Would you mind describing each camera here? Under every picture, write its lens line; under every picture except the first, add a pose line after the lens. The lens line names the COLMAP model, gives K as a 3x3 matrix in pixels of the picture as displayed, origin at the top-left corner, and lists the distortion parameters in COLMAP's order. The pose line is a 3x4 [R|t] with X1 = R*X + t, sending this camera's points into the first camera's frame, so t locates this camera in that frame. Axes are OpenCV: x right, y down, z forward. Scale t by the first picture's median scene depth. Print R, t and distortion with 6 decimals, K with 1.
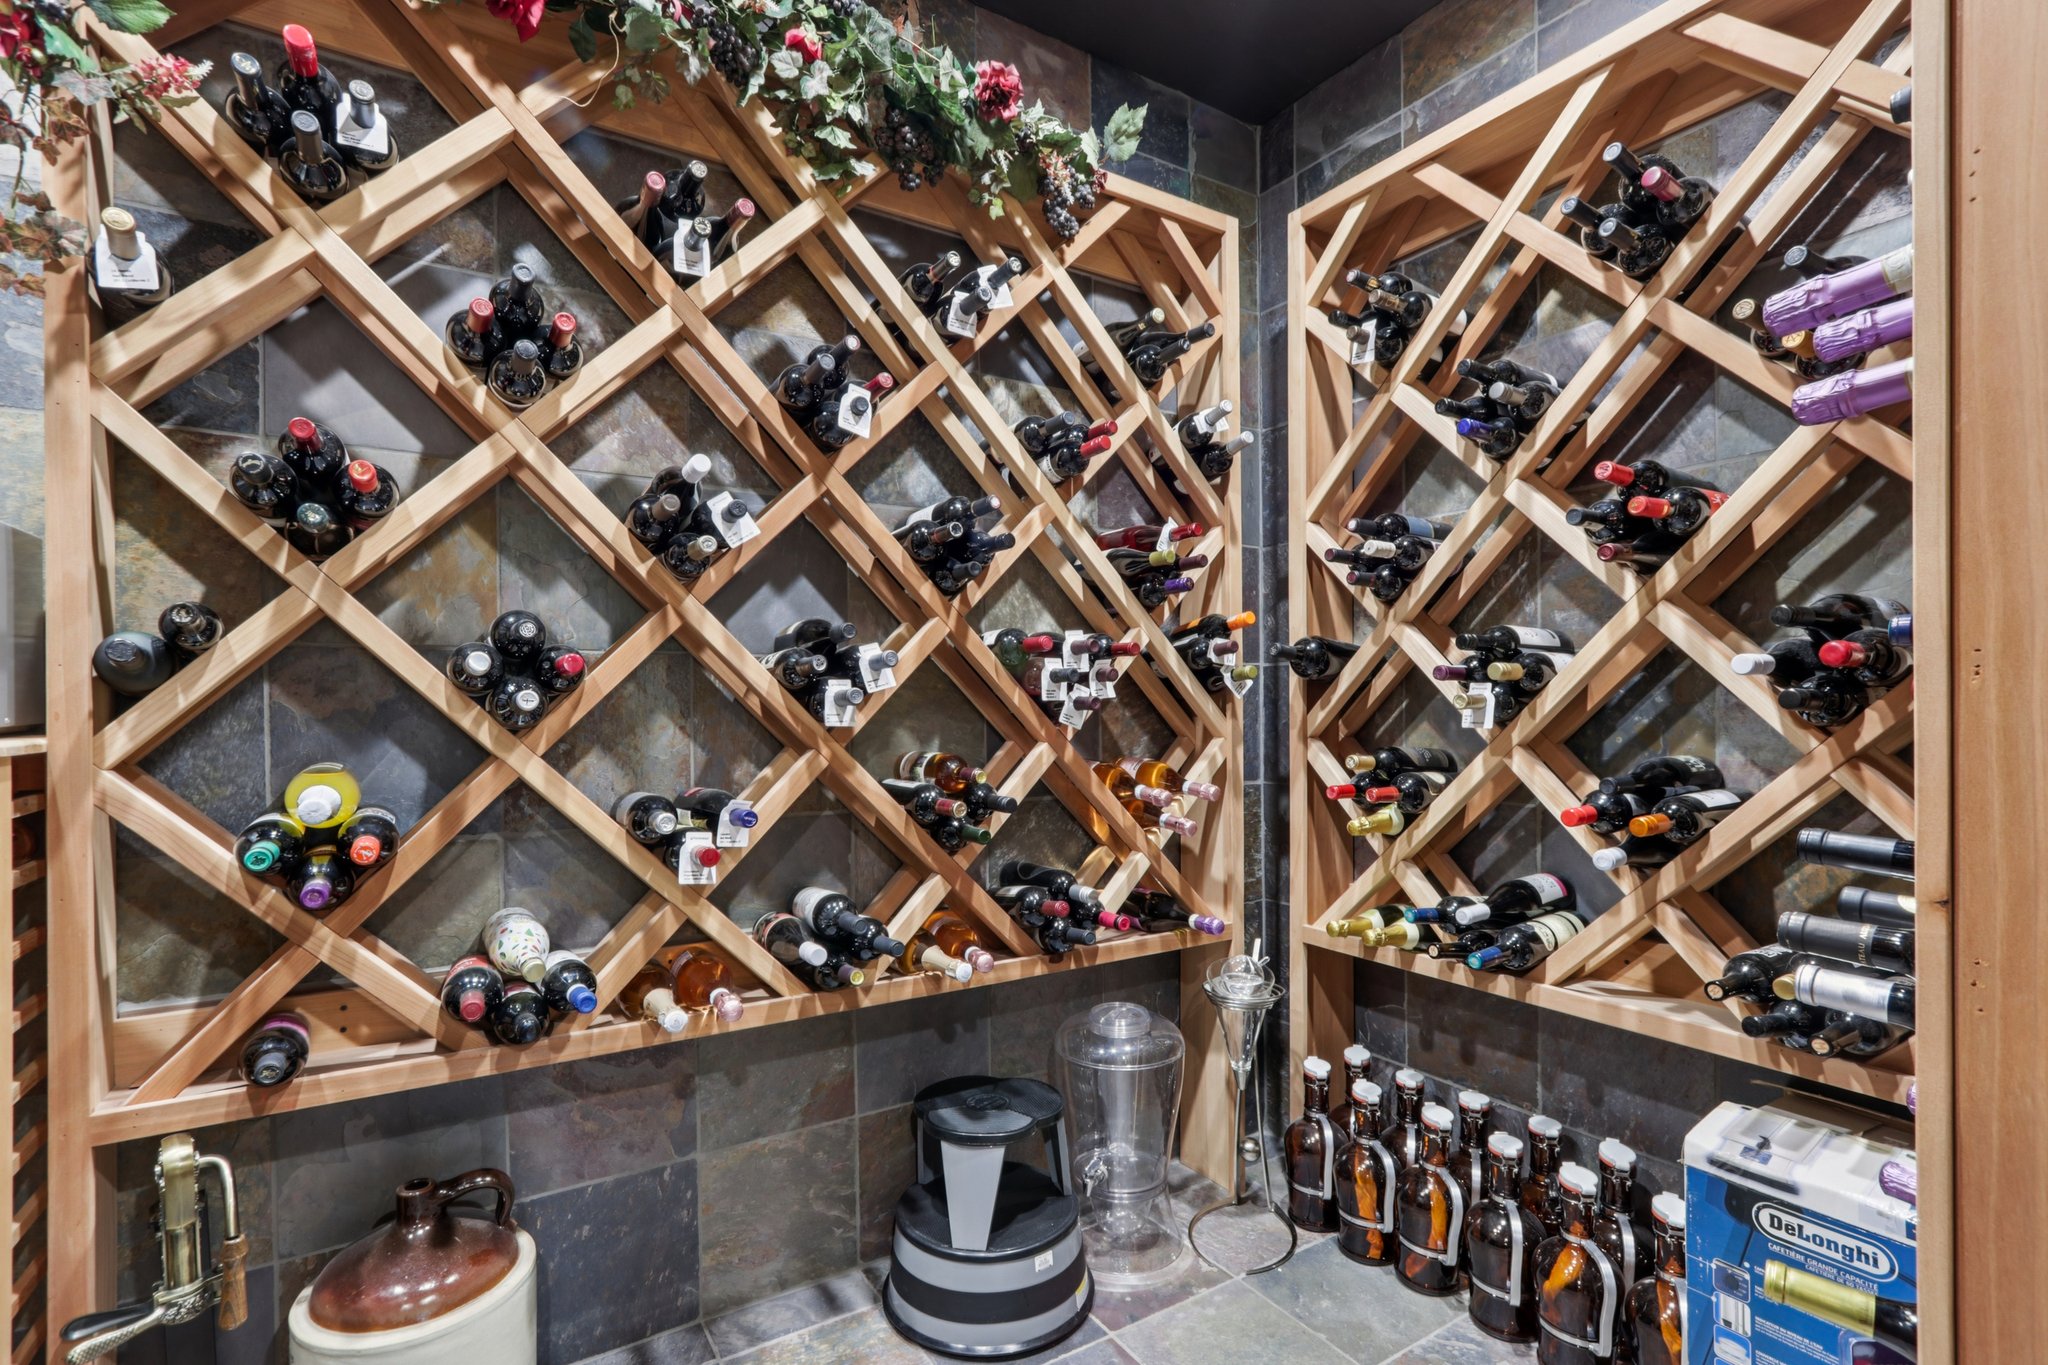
lens RADIAL K [[967.6, 0, 1019.8], [0, 967.6, 696.9], [0, 0, 1]] dist [0.000582, 0.000288]
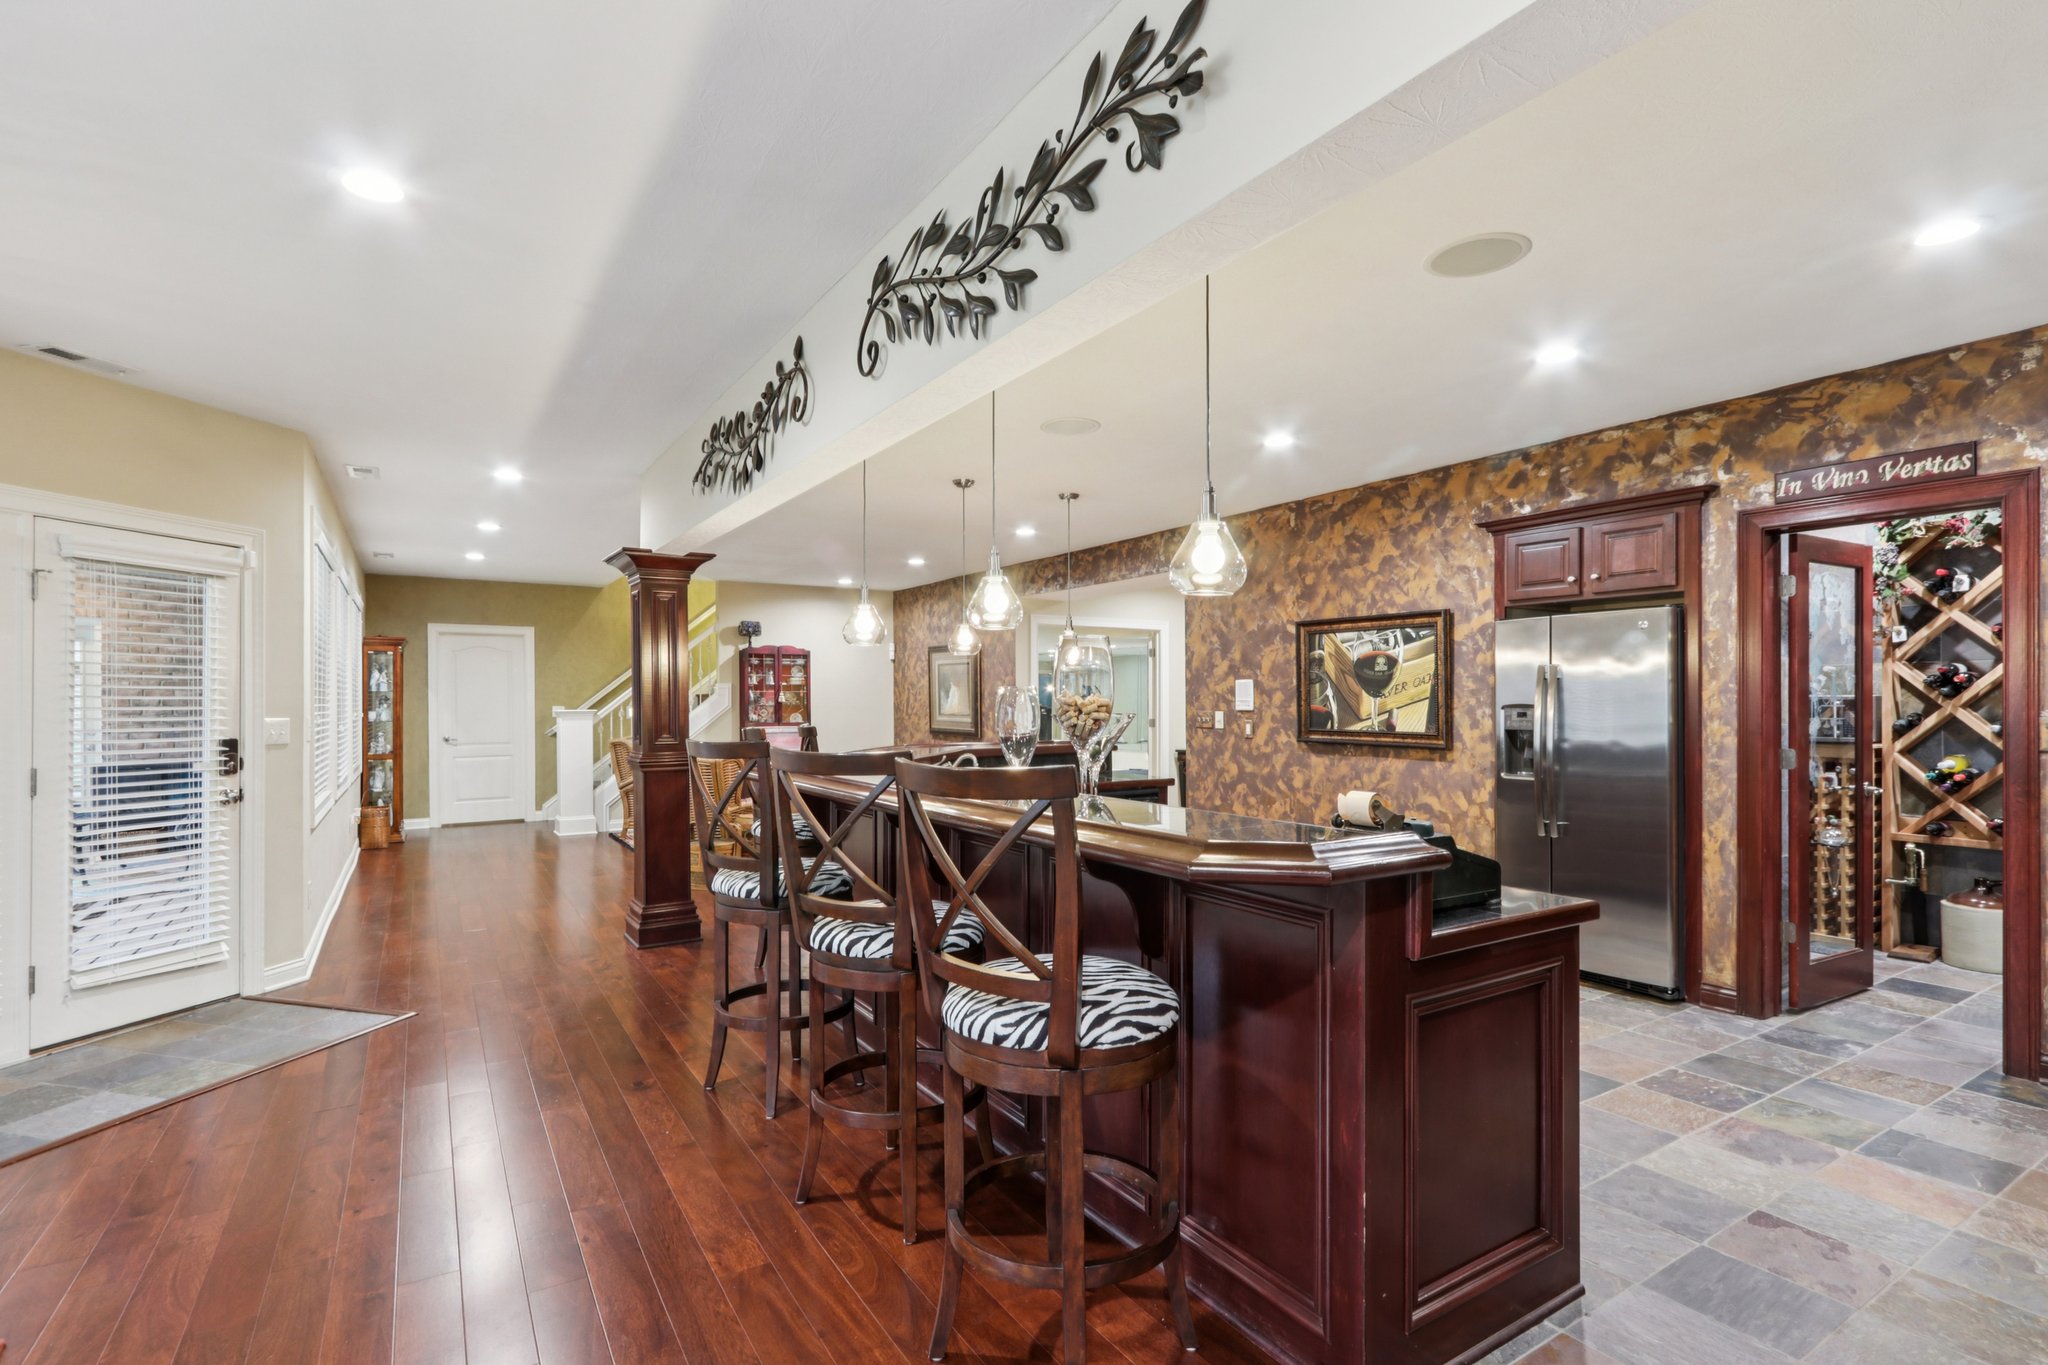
lens RADIAL K [[967.6, 0, 1020.9], [0, 967.6, 702.0], [0, 0, 1]] dist [0.000582, 0.000288]
pose [[0.008546, 0.005115, -0.999950, 3.022184], [-0.000995, 0.999986, 0.005107, -0.151268], [0.999963, 0.000952, 0.008551, -2.652406]]
